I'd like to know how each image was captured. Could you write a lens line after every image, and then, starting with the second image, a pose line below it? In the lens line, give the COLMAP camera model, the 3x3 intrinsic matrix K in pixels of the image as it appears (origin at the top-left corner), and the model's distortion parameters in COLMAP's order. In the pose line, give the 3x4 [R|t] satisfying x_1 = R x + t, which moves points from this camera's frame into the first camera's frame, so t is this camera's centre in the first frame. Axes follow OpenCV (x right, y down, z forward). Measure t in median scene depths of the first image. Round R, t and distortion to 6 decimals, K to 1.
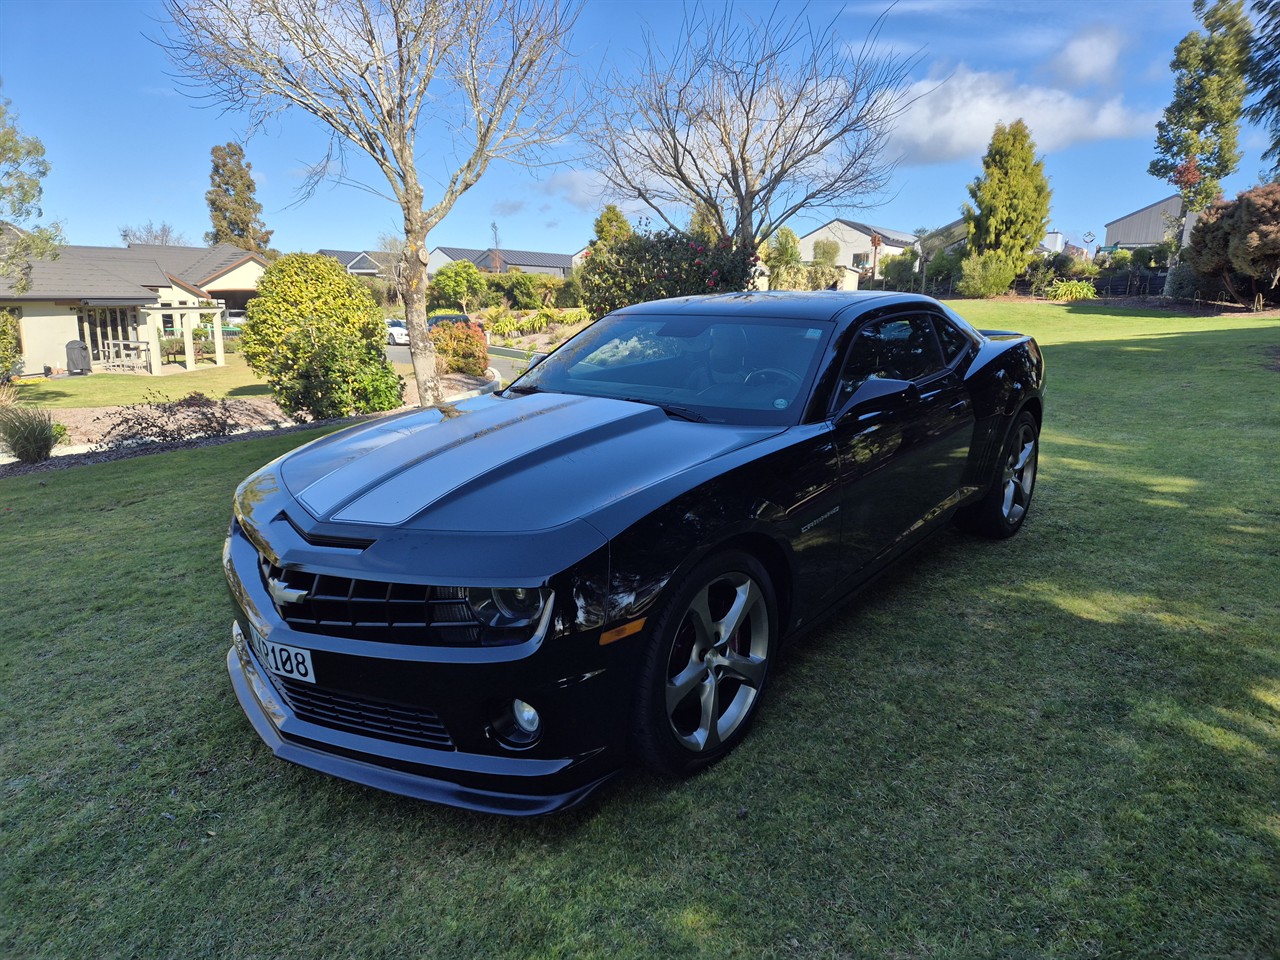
lens RADIAL K [[857.8, 0, 639.7], [0, 857.8, 499.2], [0, 0, 1]] dist [0.006343, -0.002345]
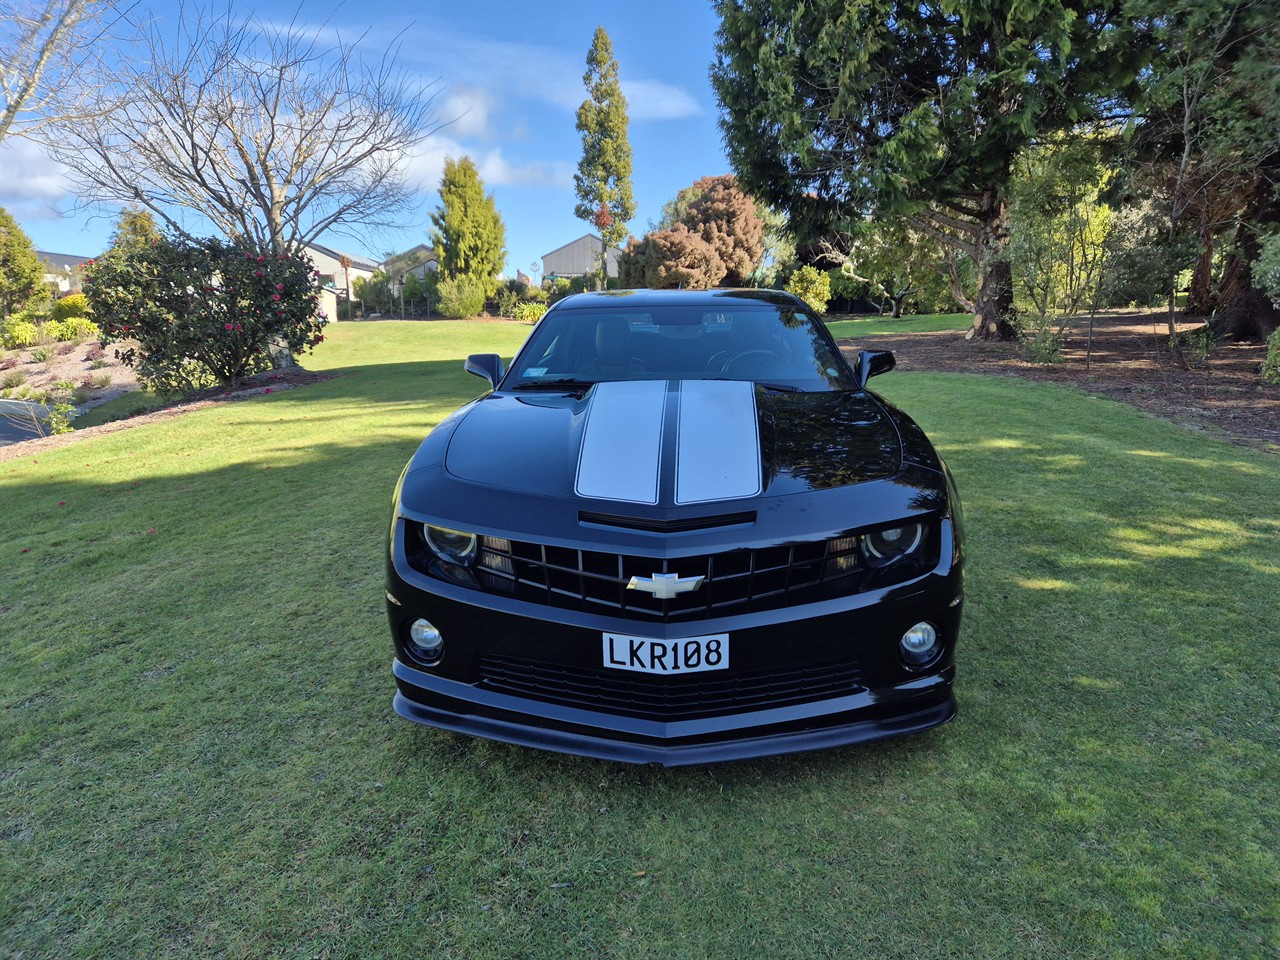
lens RADIAL K [[857.8, 0, 639.7], [0, 857.8, 499.2], [0, 0, 1]] dist [0.006343, -0.002345]
pose [[0.792712, -0.125949, 0.596444, -0.102970], [0.142751, 0.989572, 0.019240, -0.000610], [-0.592647, 0.069891, 0.802424, 0.027806]]
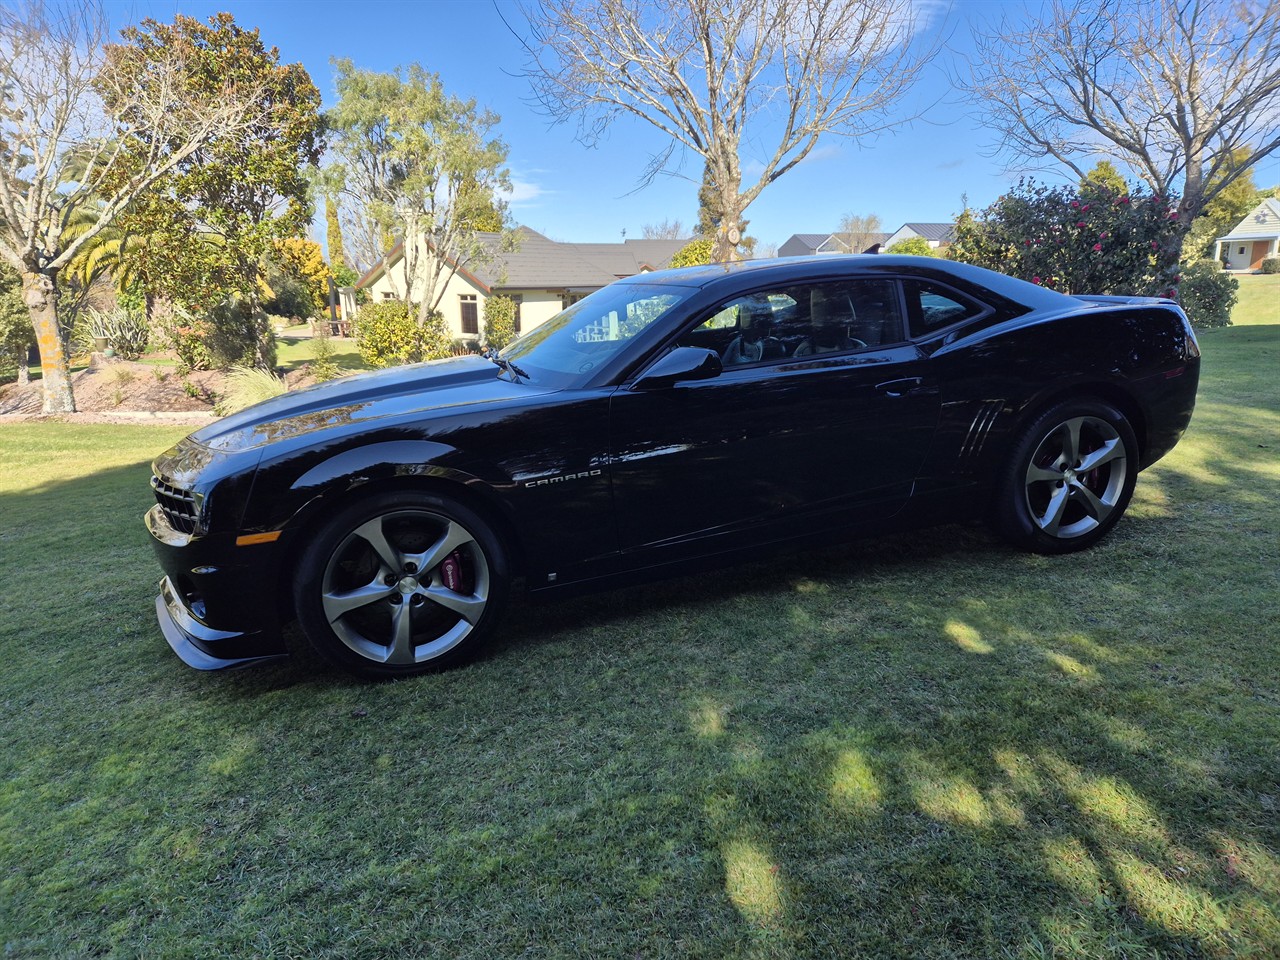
lens RADIAL K [[850.5, 0, 640.0], [0, 850.5, 480.0], [0, 0, 1]] dist [0.088011, -0.089684]
pose [[0.838431, 0.098632, -0.536009, 0.105568], [-0.099195, 0.994678, 0.027871, -0.001545], [0.535905, 0.029802, 0.843752, 0.024815]]
